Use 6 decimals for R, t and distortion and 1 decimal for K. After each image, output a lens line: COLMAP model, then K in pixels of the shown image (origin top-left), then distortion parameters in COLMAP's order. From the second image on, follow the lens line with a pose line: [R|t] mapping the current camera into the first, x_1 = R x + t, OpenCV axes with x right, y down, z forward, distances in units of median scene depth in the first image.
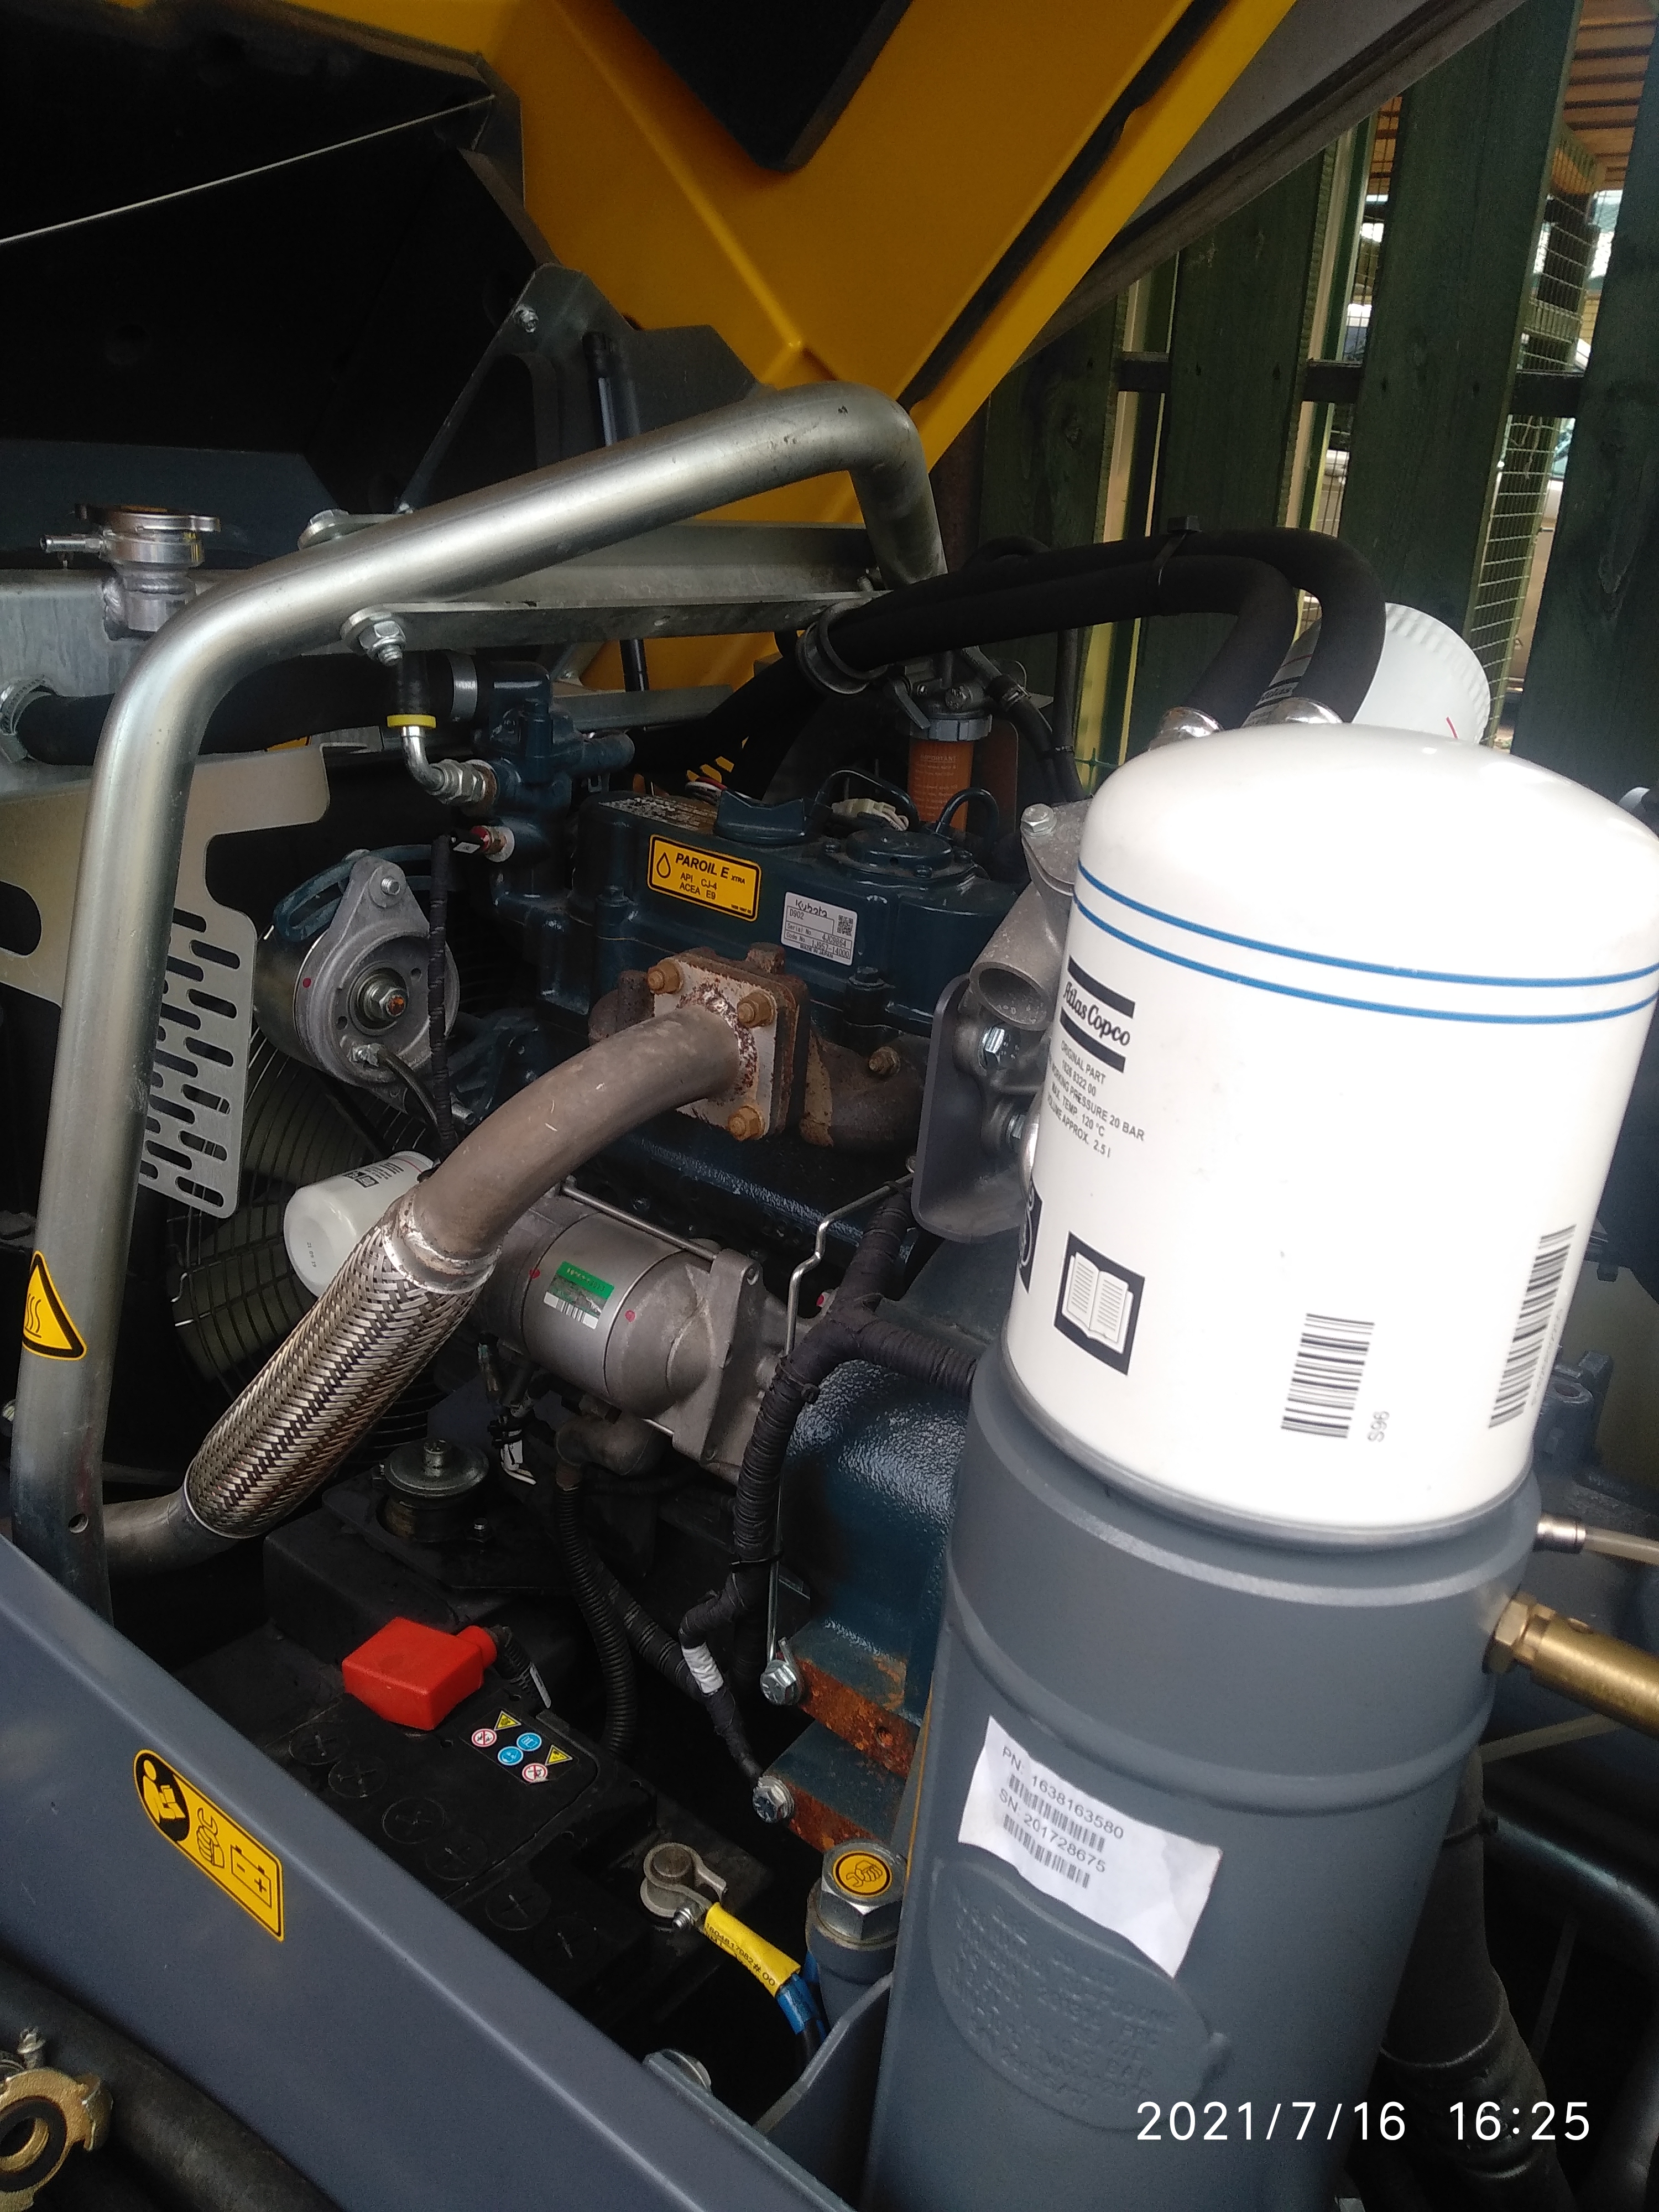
lens RADIAL K [[1645.3, 0, 829.5], [0, 1645.3, 1106.0], [0, 0, 1]] dist [0.019348, -0.000276]
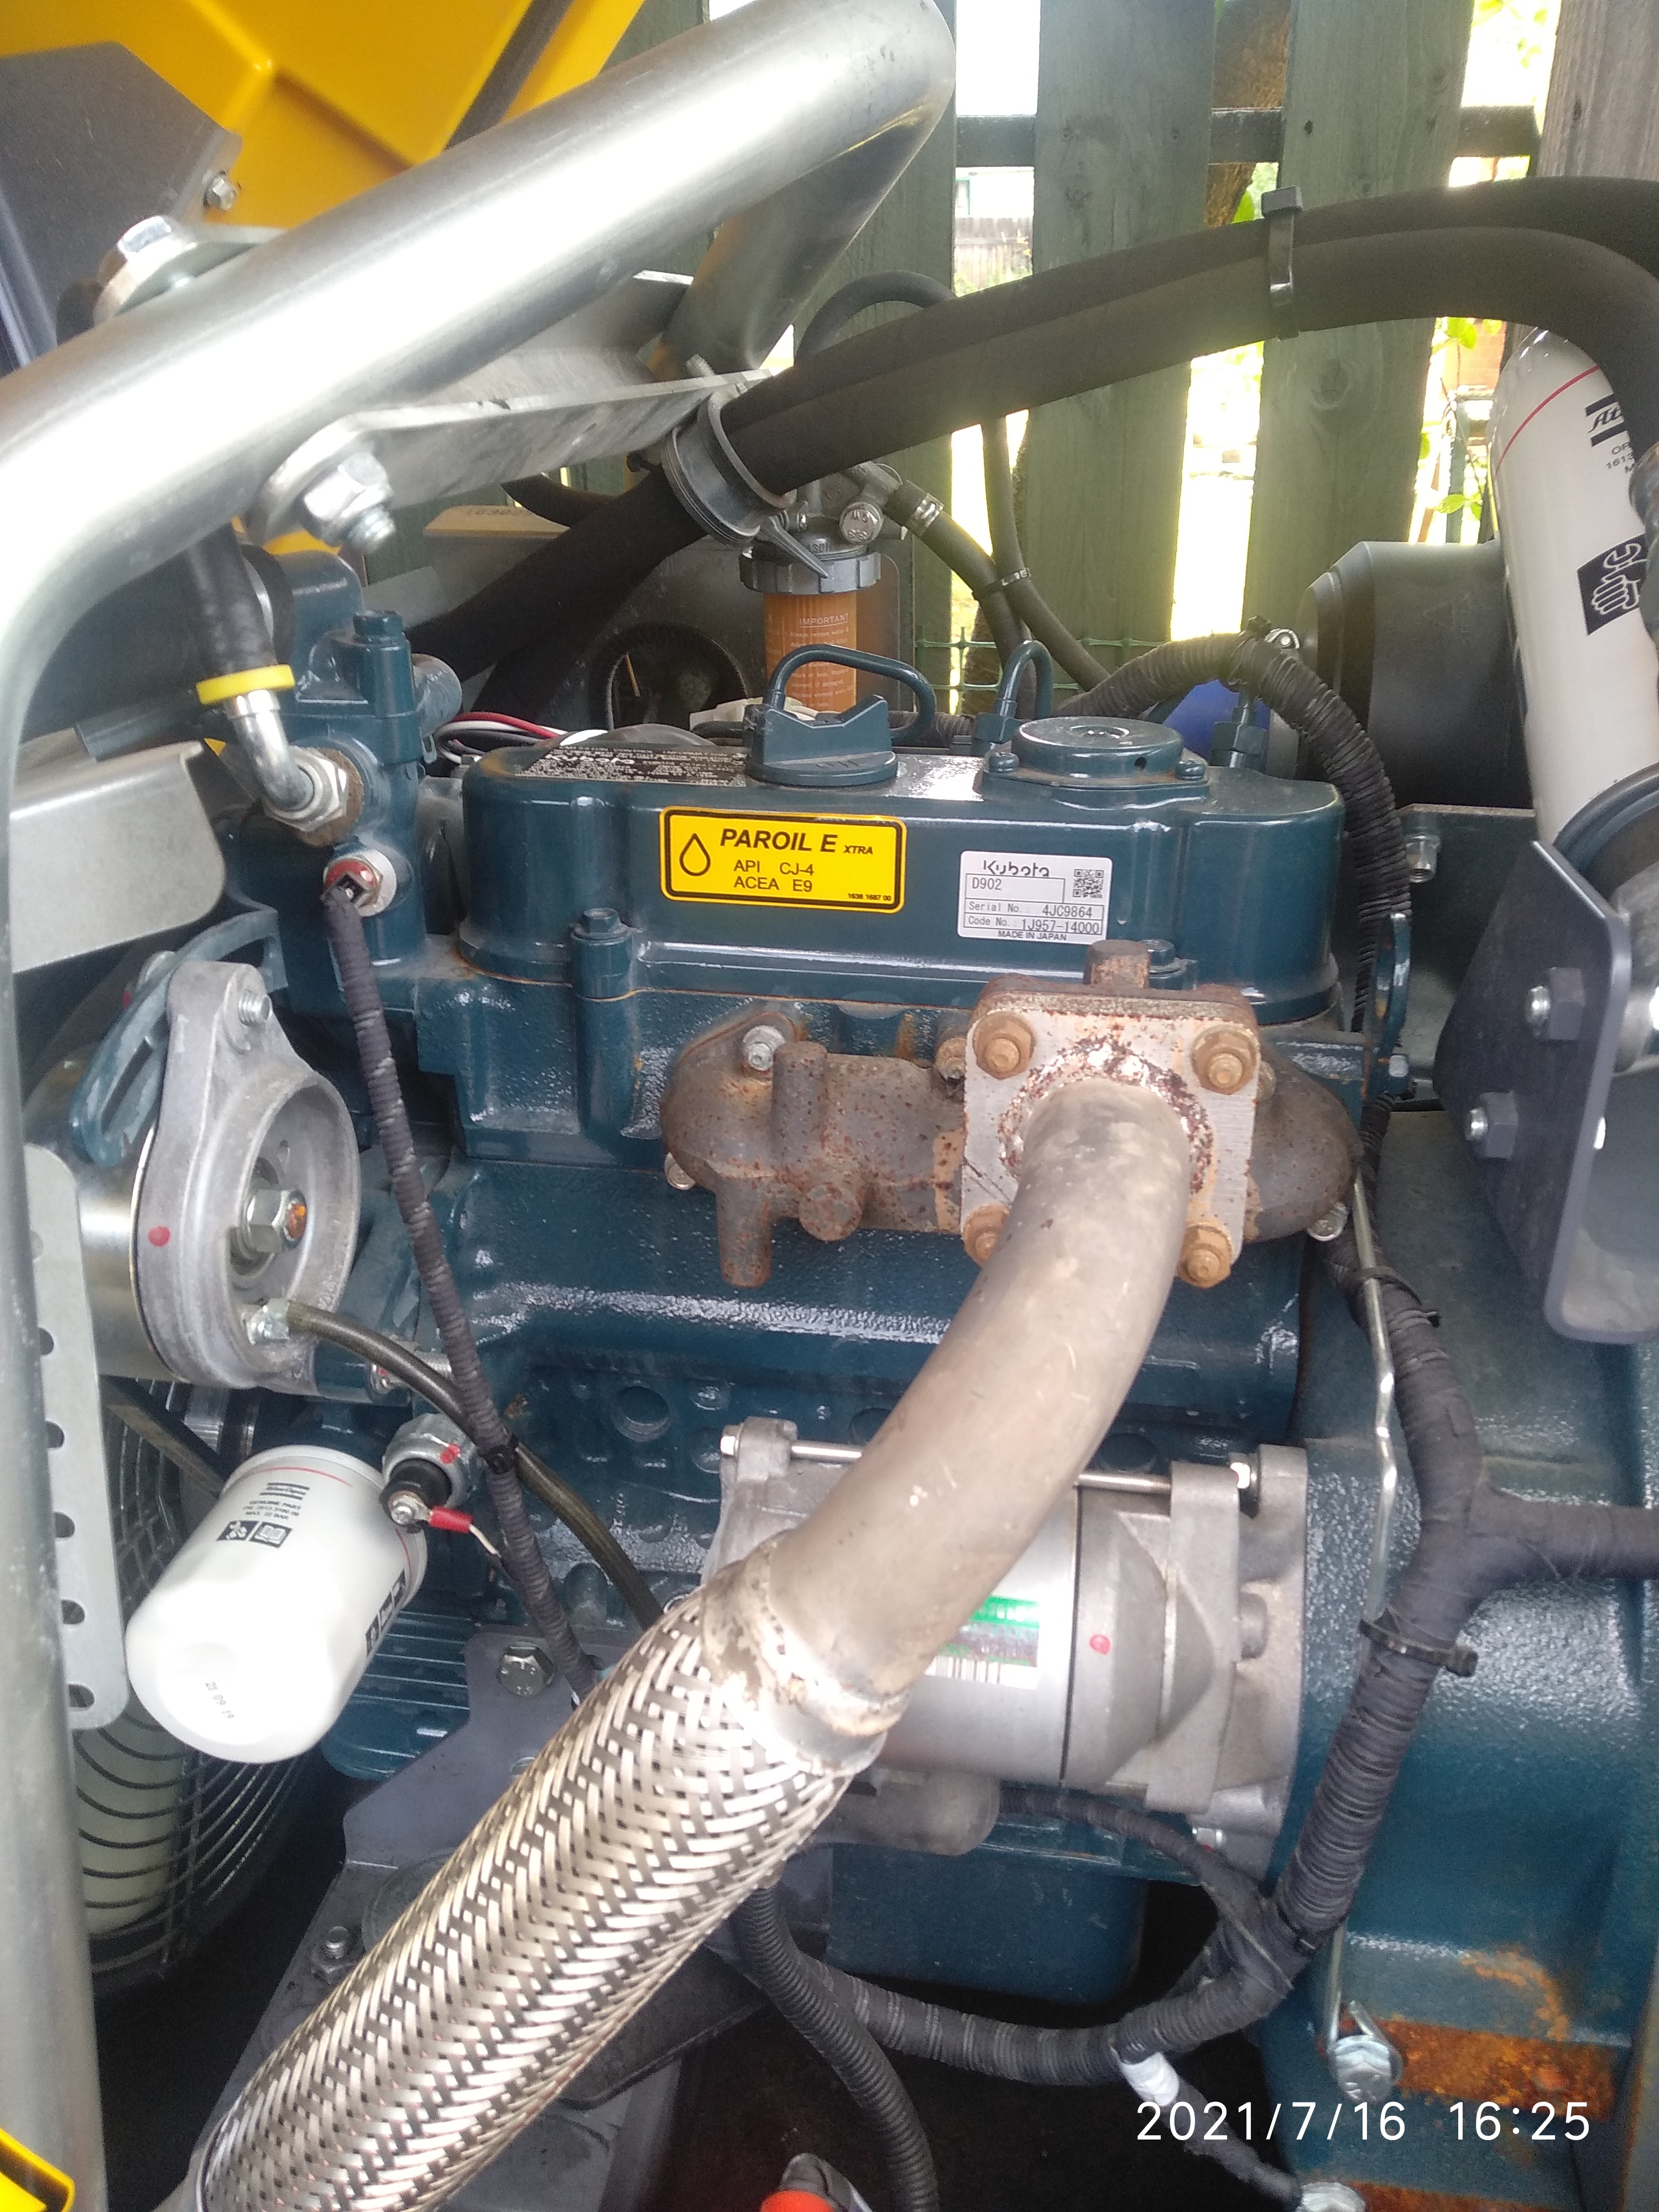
lens RADIAL K [[1704.8, 0, 829.5], [0, 1704.8, 1106.0], [0, 0, 1]] dist [-0.003553, 0.000058]
pose [[0.875925, -0.277027, 0.394984, -0.332480], [0.253426, 0.960860, 0.111907, -0.119839], [-0.410525, 0.002077, 0.911847, 0.441230]]
